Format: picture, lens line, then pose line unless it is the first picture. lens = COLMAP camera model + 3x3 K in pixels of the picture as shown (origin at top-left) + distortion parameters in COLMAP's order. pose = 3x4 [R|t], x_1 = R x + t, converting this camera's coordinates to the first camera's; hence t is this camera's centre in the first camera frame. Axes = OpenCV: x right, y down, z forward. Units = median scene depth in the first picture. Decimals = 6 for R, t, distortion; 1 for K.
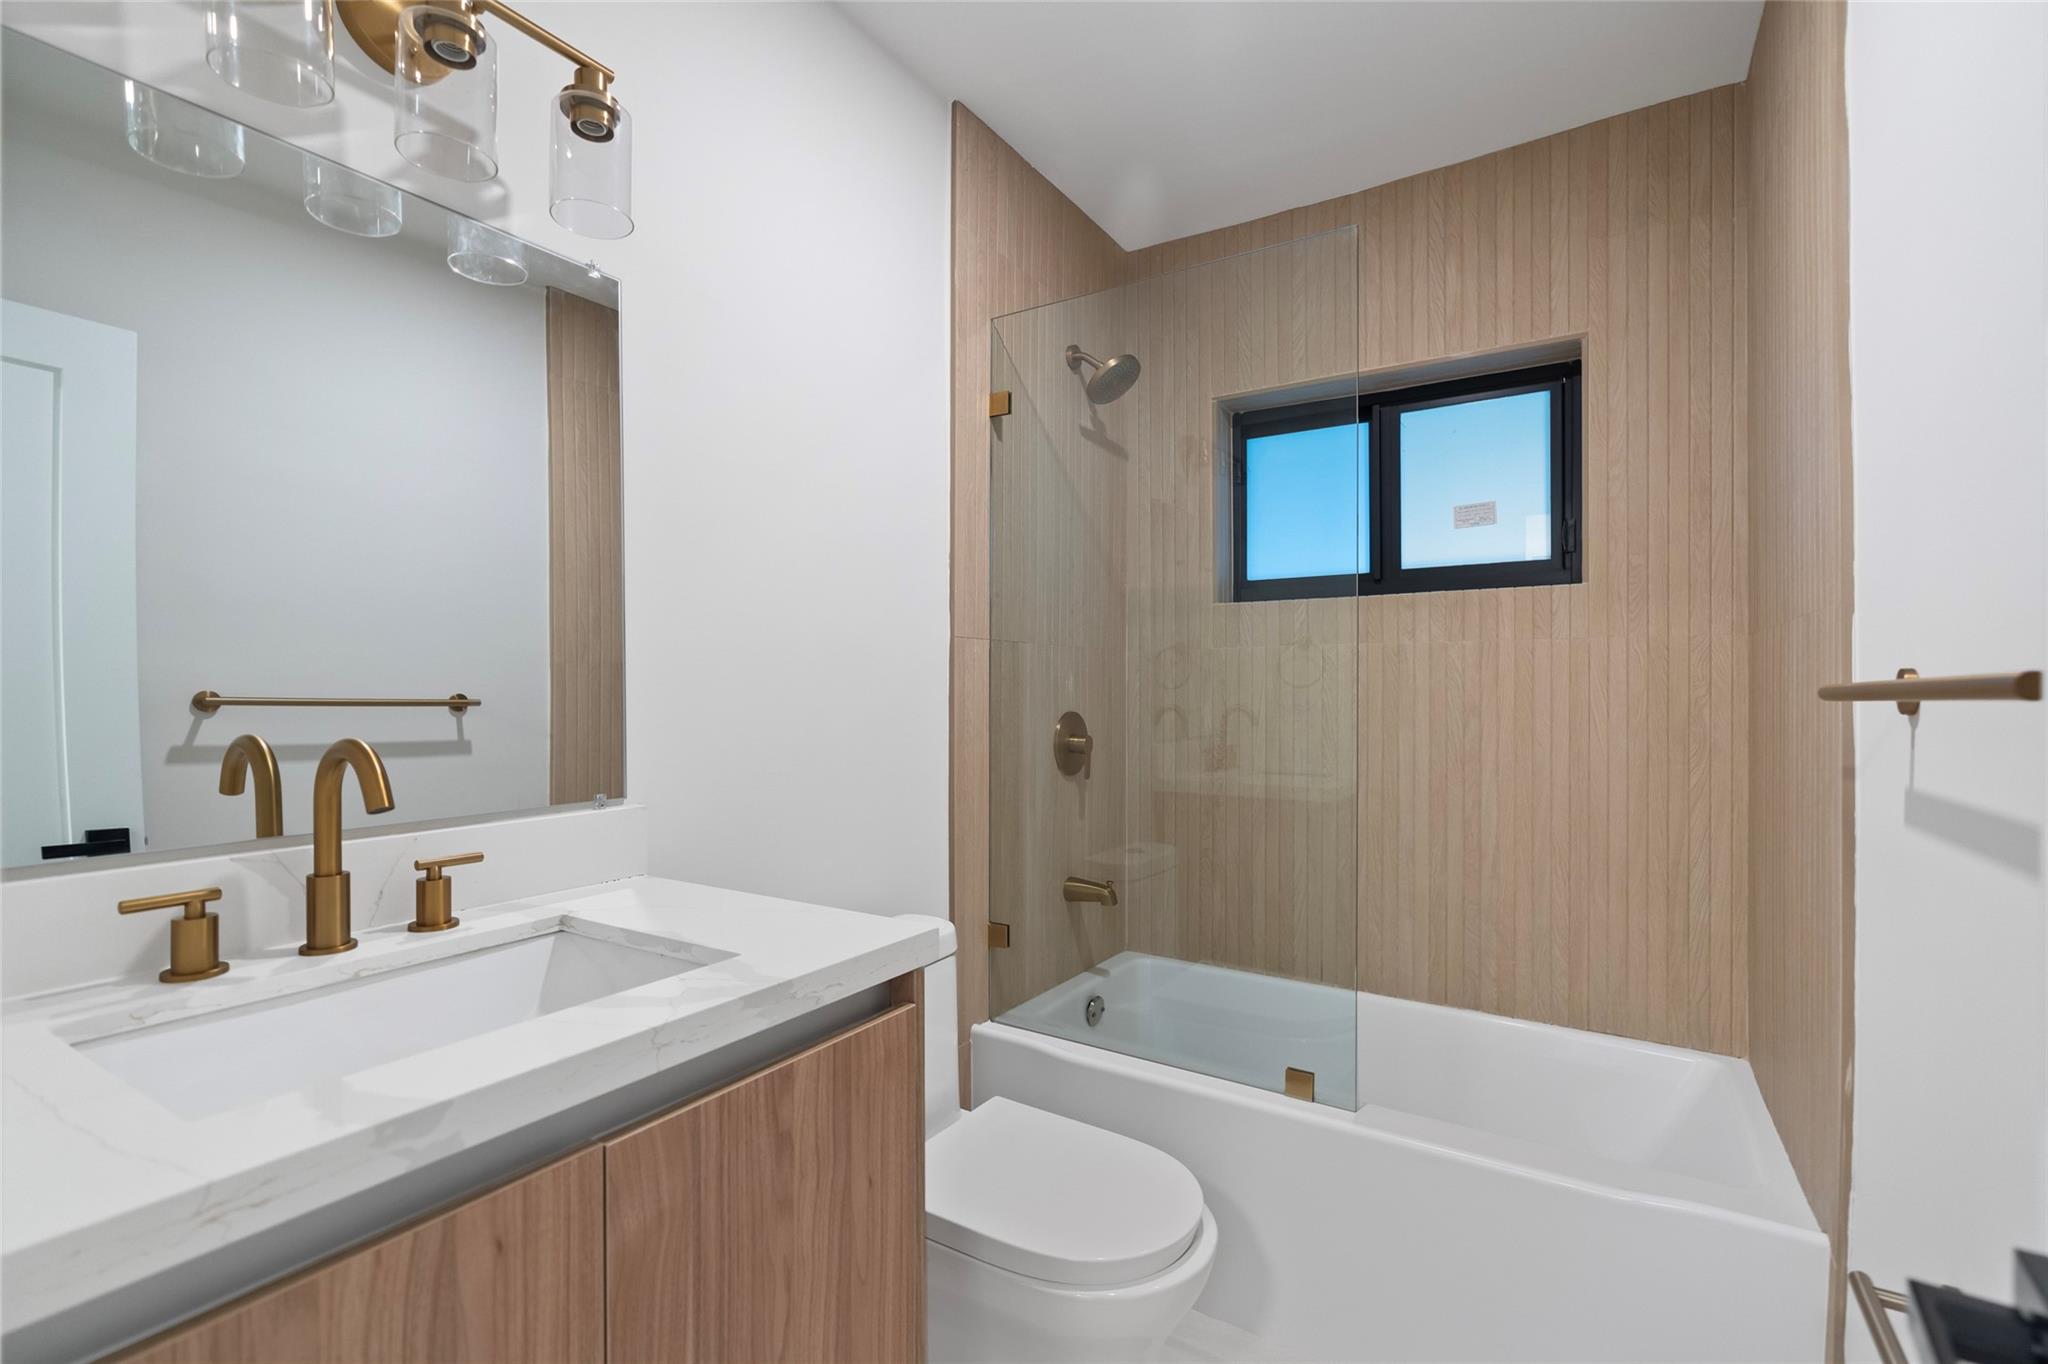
lens RADIAL K [[932.8, 0, 1029.0], [0, 932.8, 682.4], [0, 0, 1]] dist [-0.003327, 0.000101]
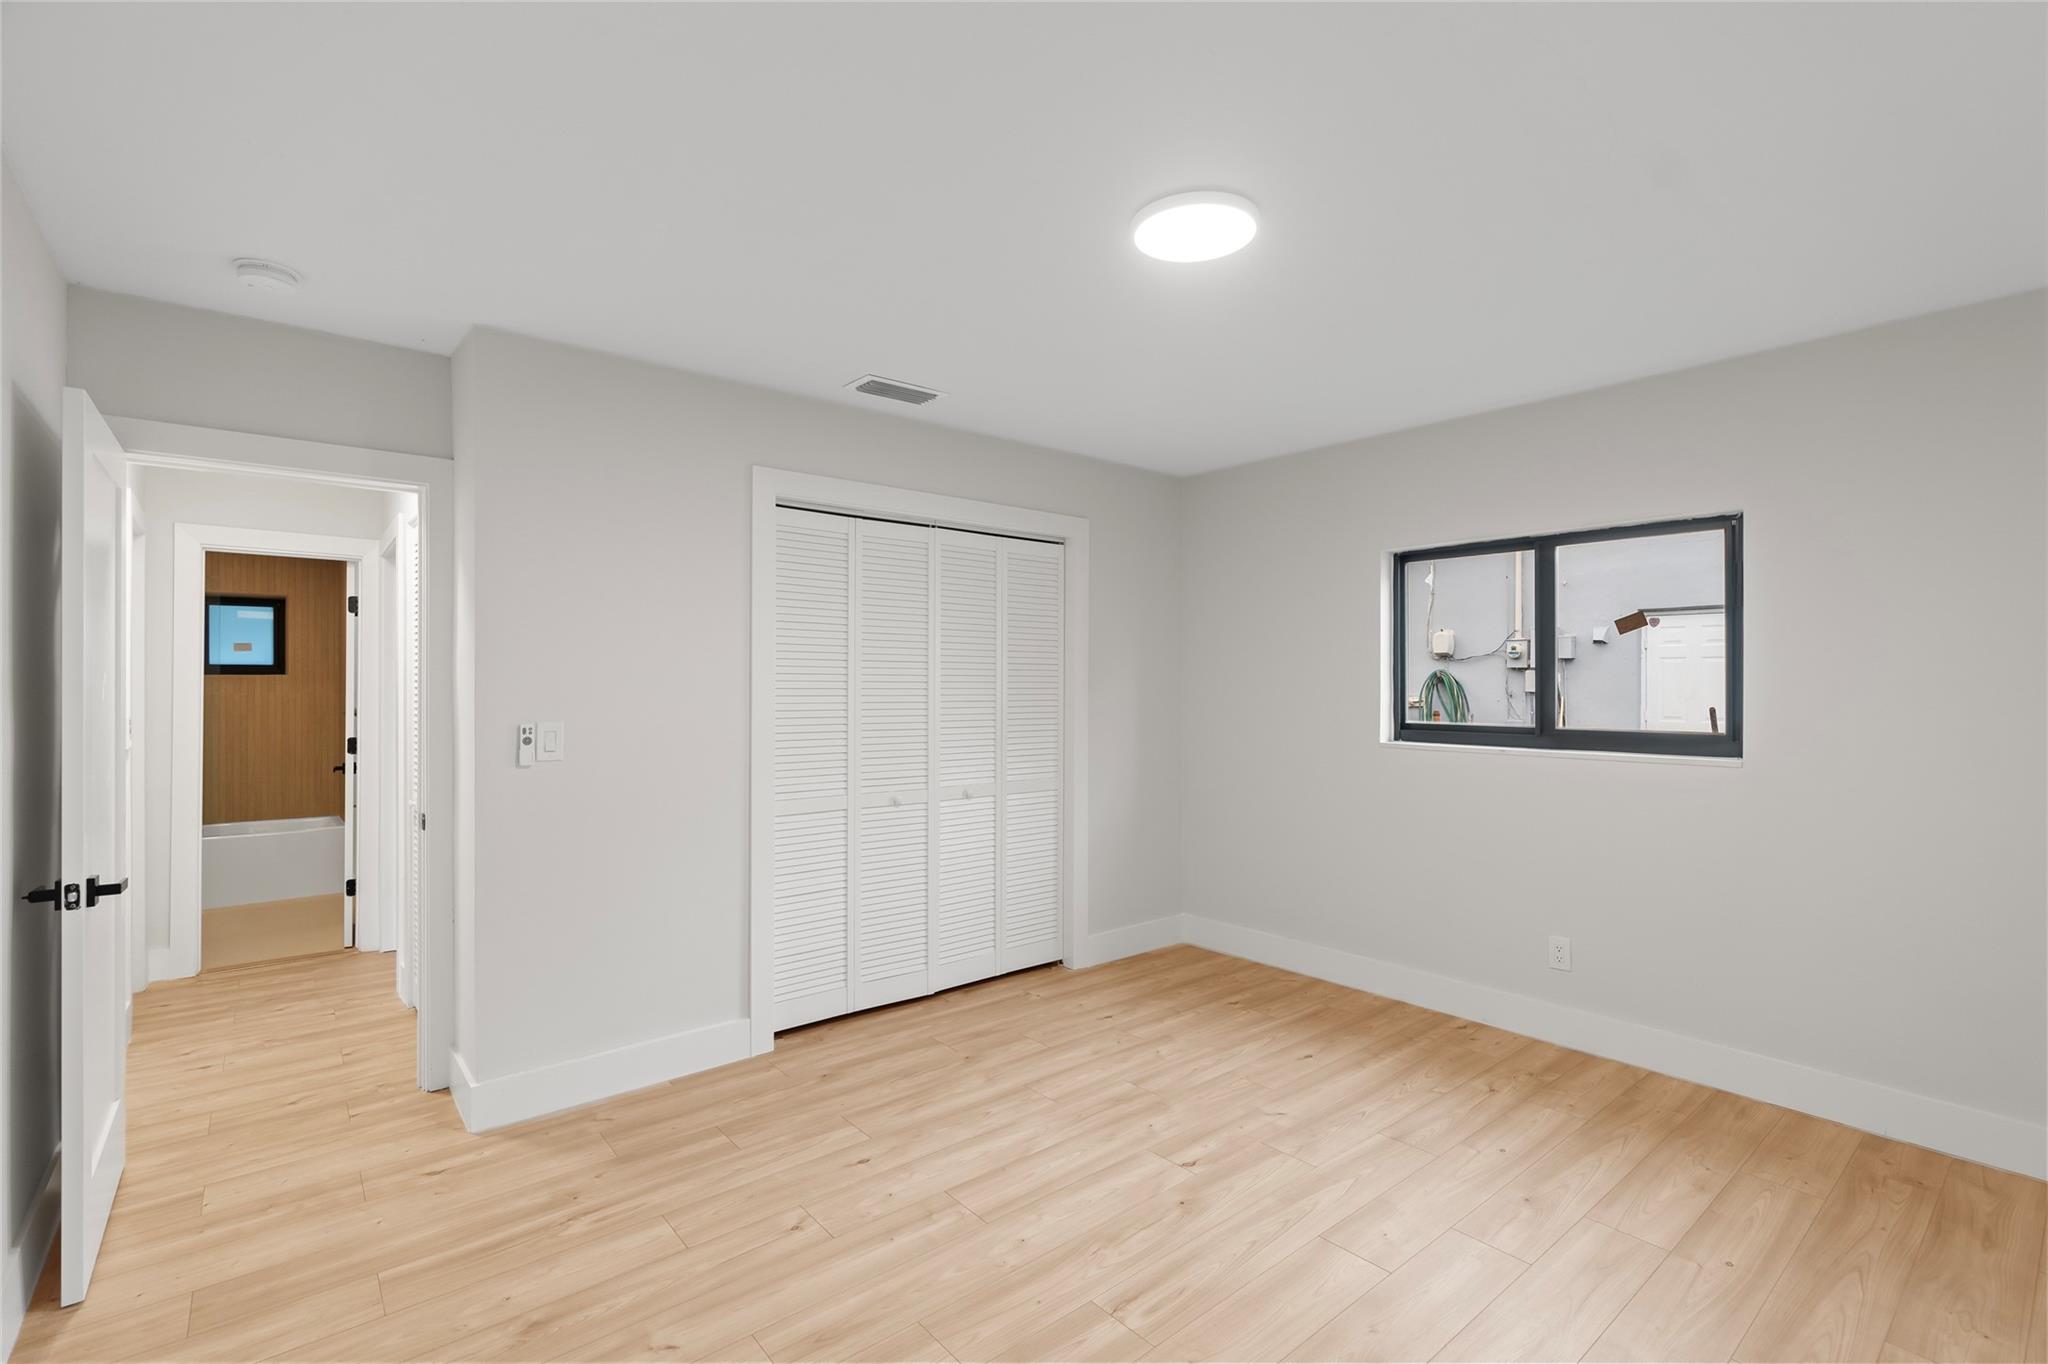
lens RADIAL K [[932.8, 0, 1029.0], [0, 932.8, 682.4], [0, 0, 1]] dist [-0.003327, 0.000101]
pose [[0.319657, -0.000838, 0.947533, -3.158696], [-0.000765, 0.999999, 0.001143, -0.178964], [-0.947533, -0.001090, 0.319656, -4.749182]]
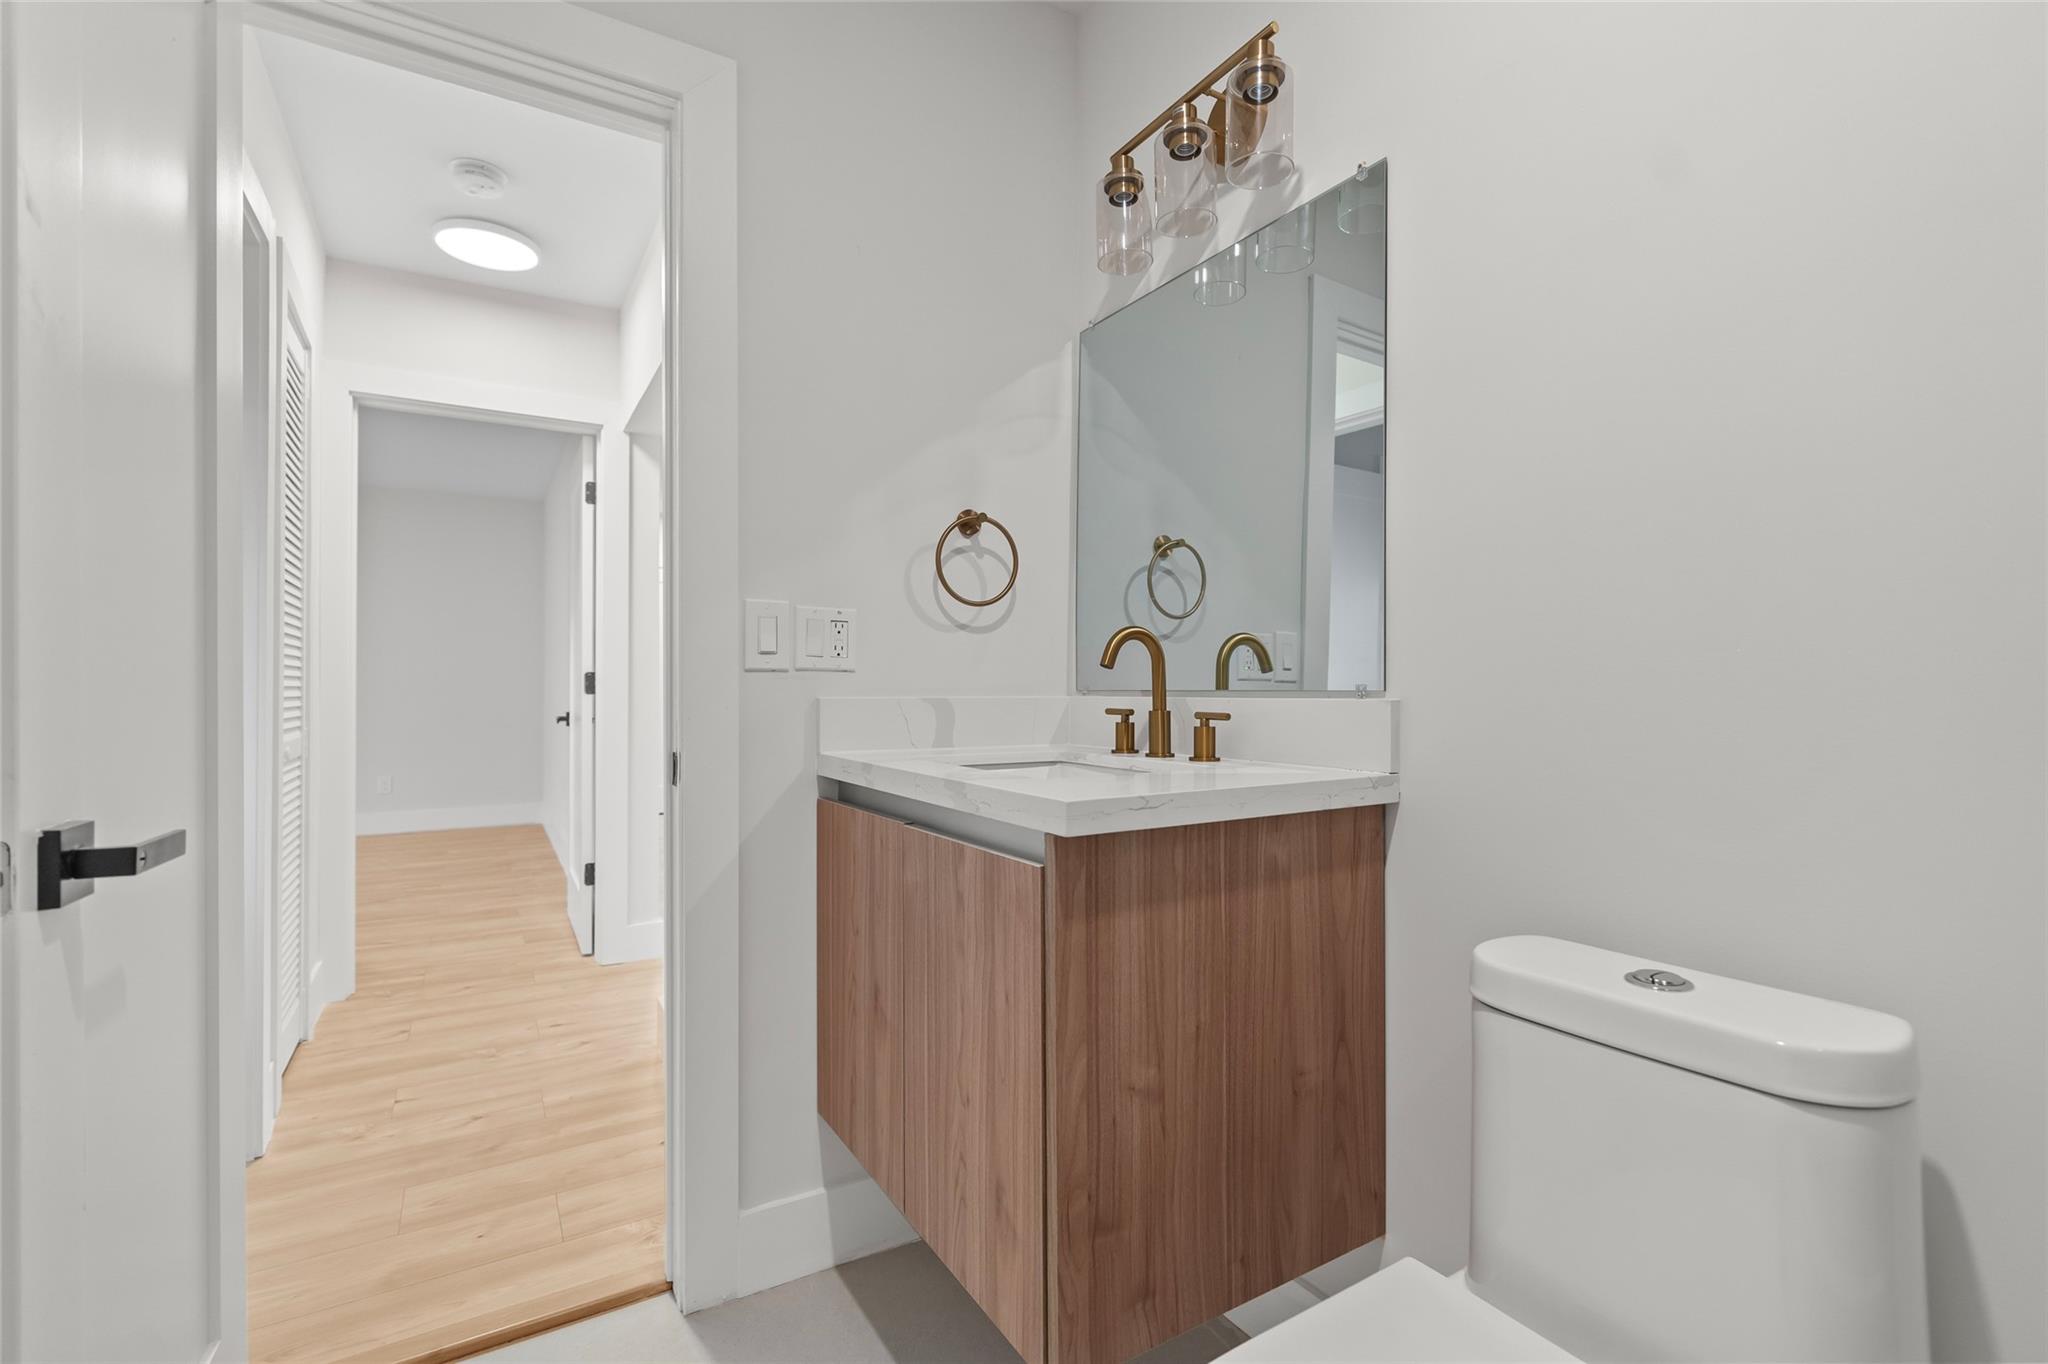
lens RADIAL K [[932.8, 0, 1029.0], [0, 932.8, 682.4], [0, 0, 1]] dist [-0.003327, 0.000101]
pose [[-0.456436, -0.006956, -0.889729, 0.717068], [0.002684, 0.999954, -0.009195, 0.149173], [0.889752, -0.006584, -0.456396, 1.354776]]
